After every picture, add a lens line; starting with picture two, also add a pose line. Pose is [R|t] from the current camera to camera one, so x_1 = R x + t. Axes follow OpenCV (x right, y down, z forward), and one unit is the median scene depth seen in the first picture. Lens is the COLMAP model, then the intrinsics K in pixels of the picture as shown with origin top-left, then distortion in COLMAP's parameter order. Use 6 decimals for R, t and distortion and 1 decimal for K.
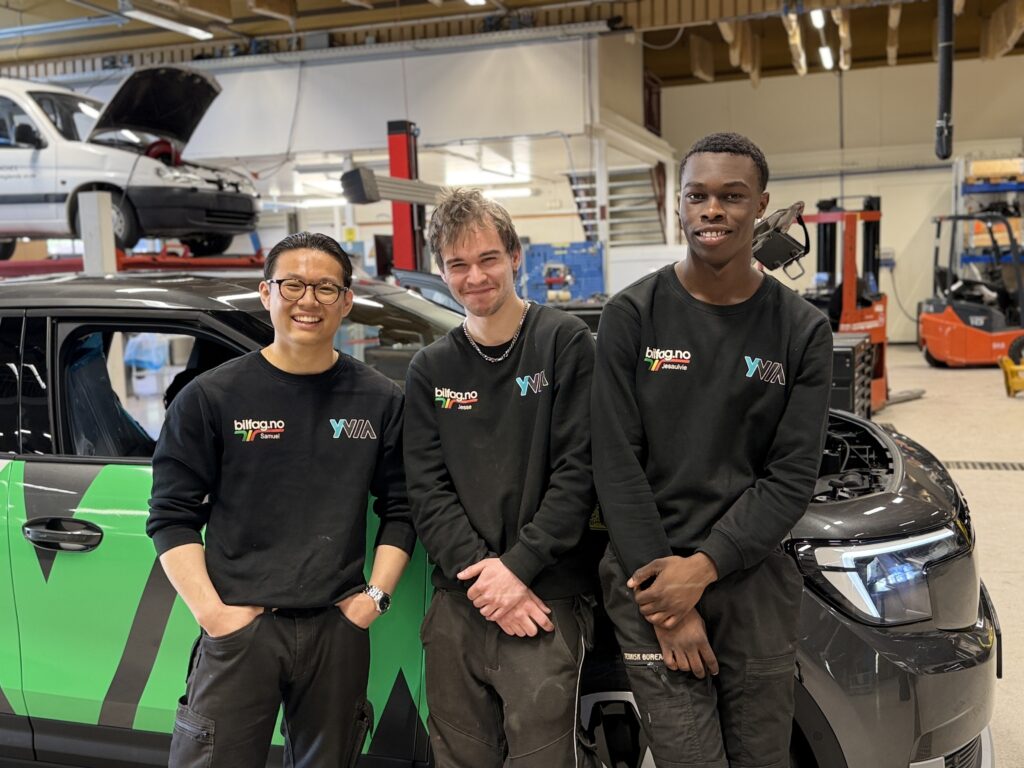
lens RADIAL K [[1115.3, 0, 514.1], [0, 1115.3, 383.3], [0, 0, 1]] dist [0.096430, 0.000000]
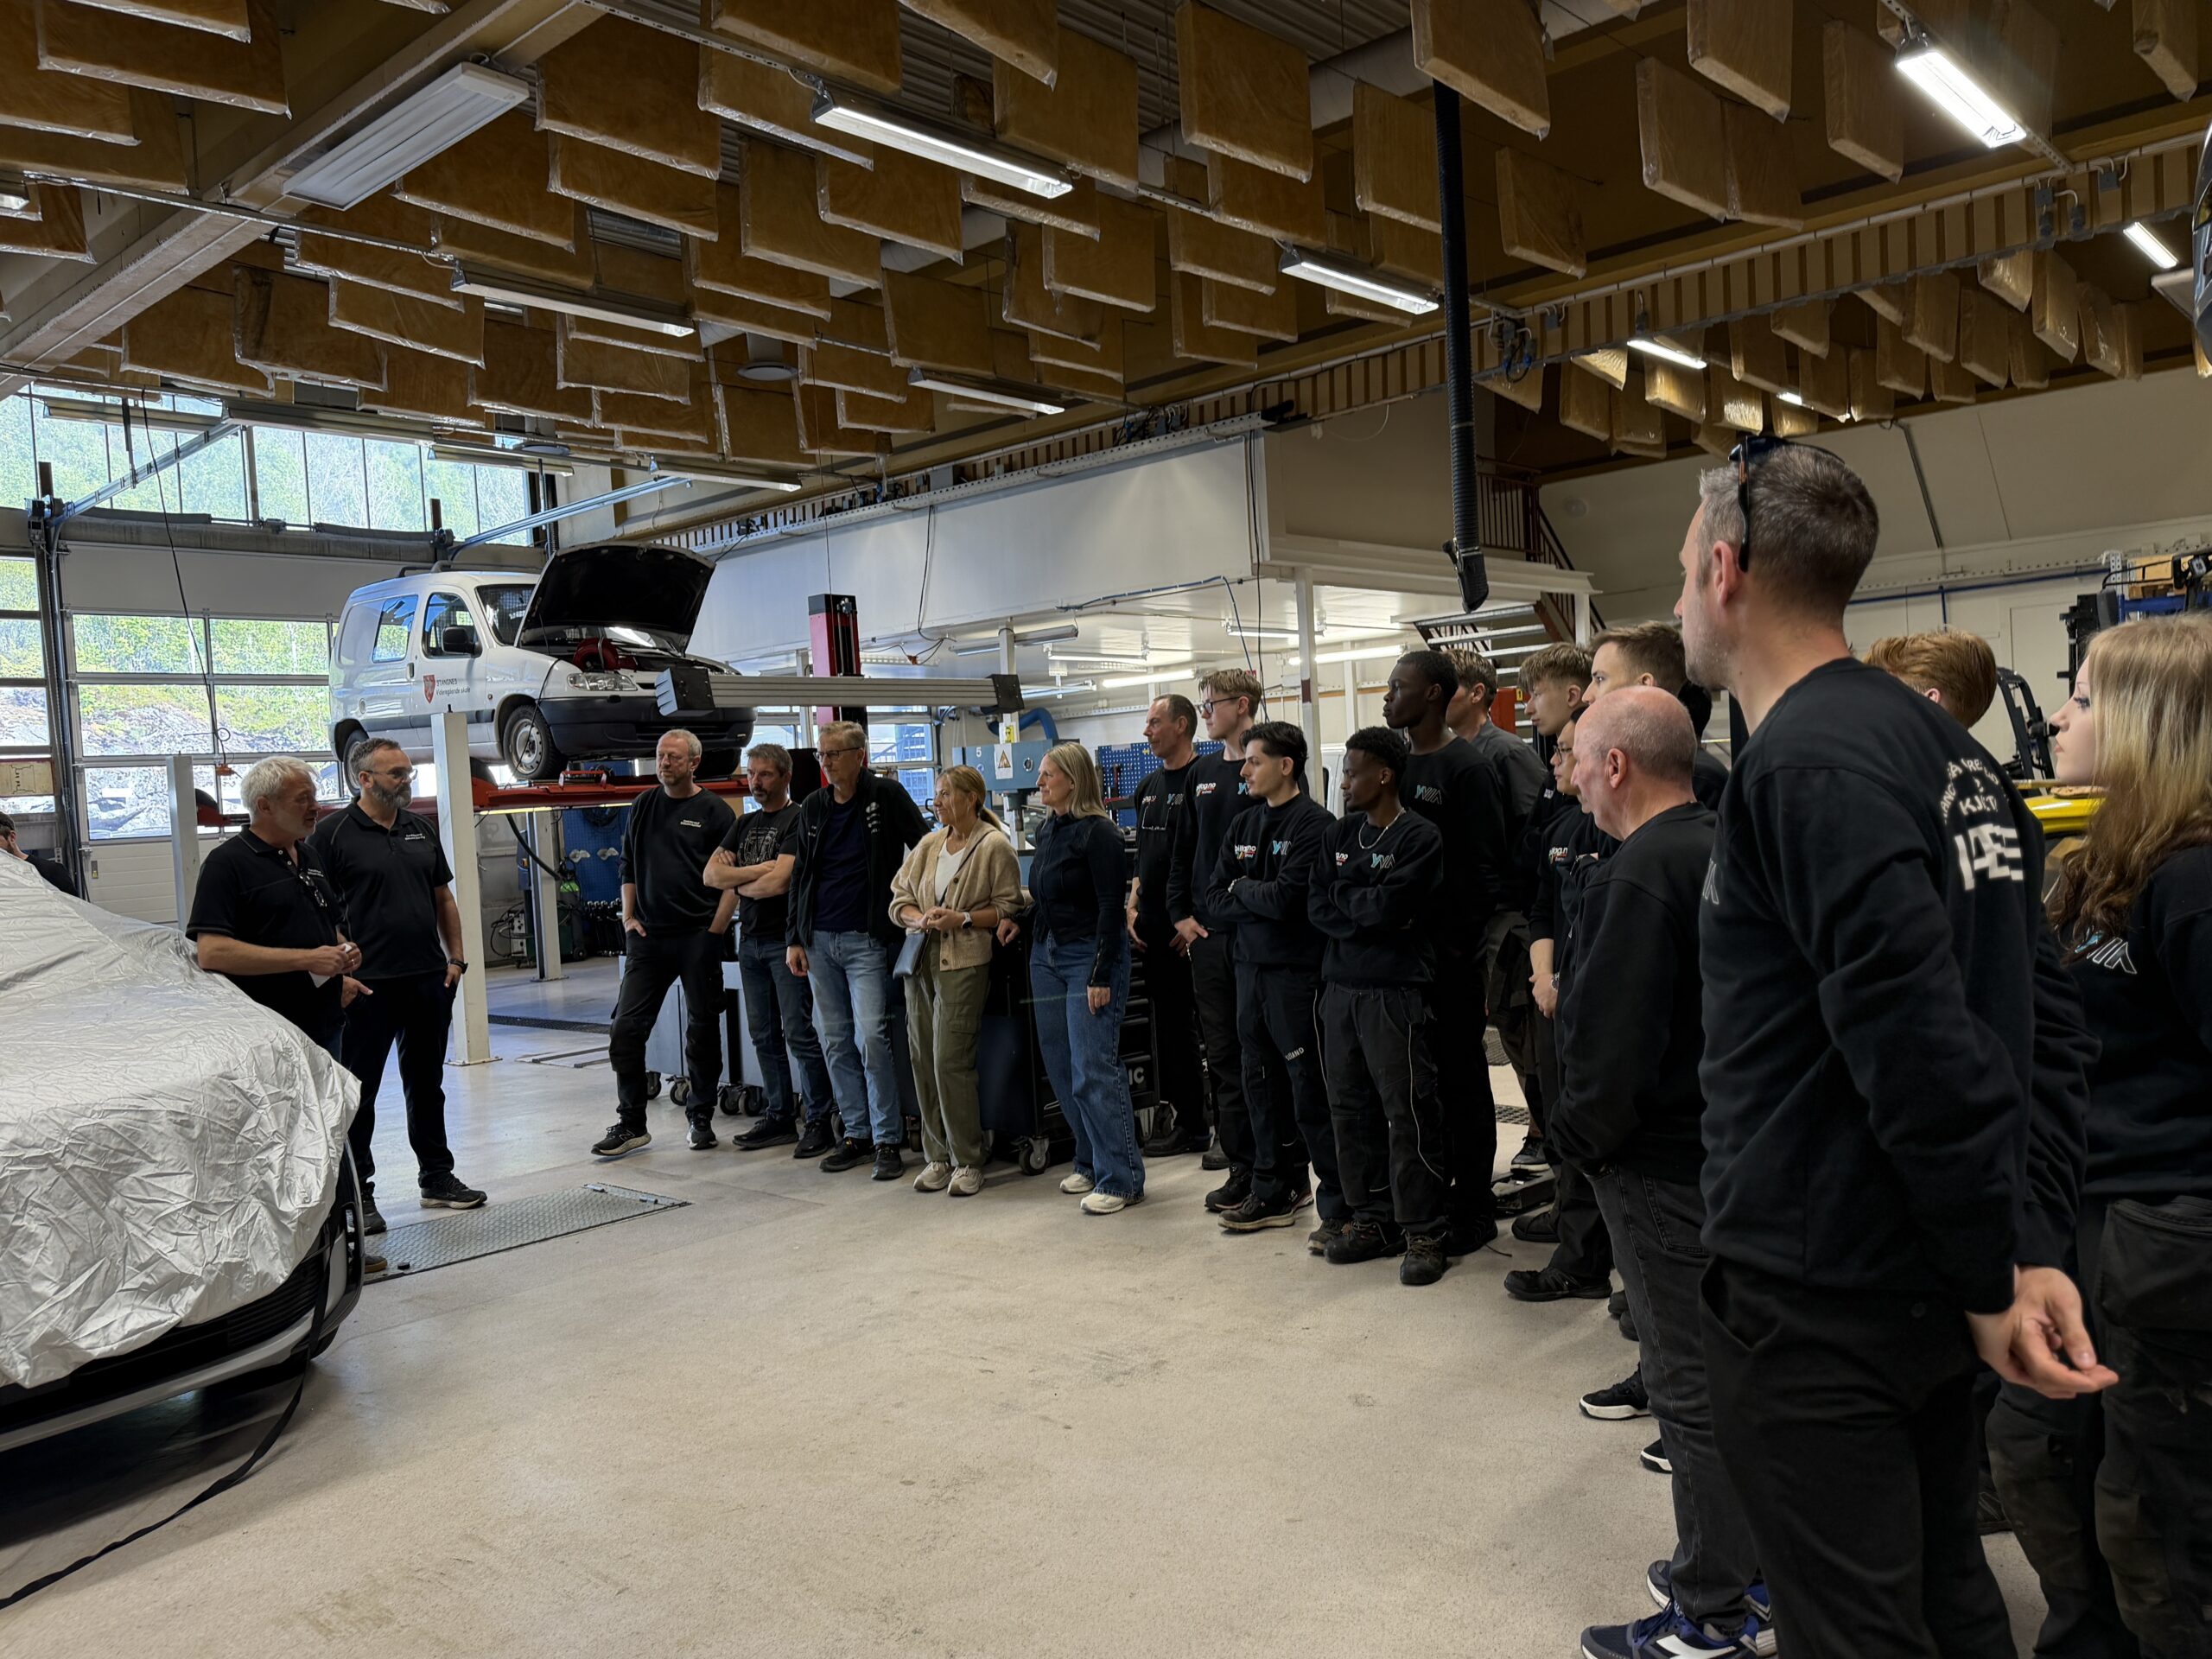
lens RADIAL K [[1688.4, 0, 1095.9], [0, 1688.4, 821.9], [0, 0, 1]] dist [0.069506, -0.037375]
pose [[0.913800, -0.012787, -0.405962, 0.380194], [-0.012624, 0.998127, -0.059856, -0.015195], [0.405967, 0.059822, 0.911928, 0.050868]]
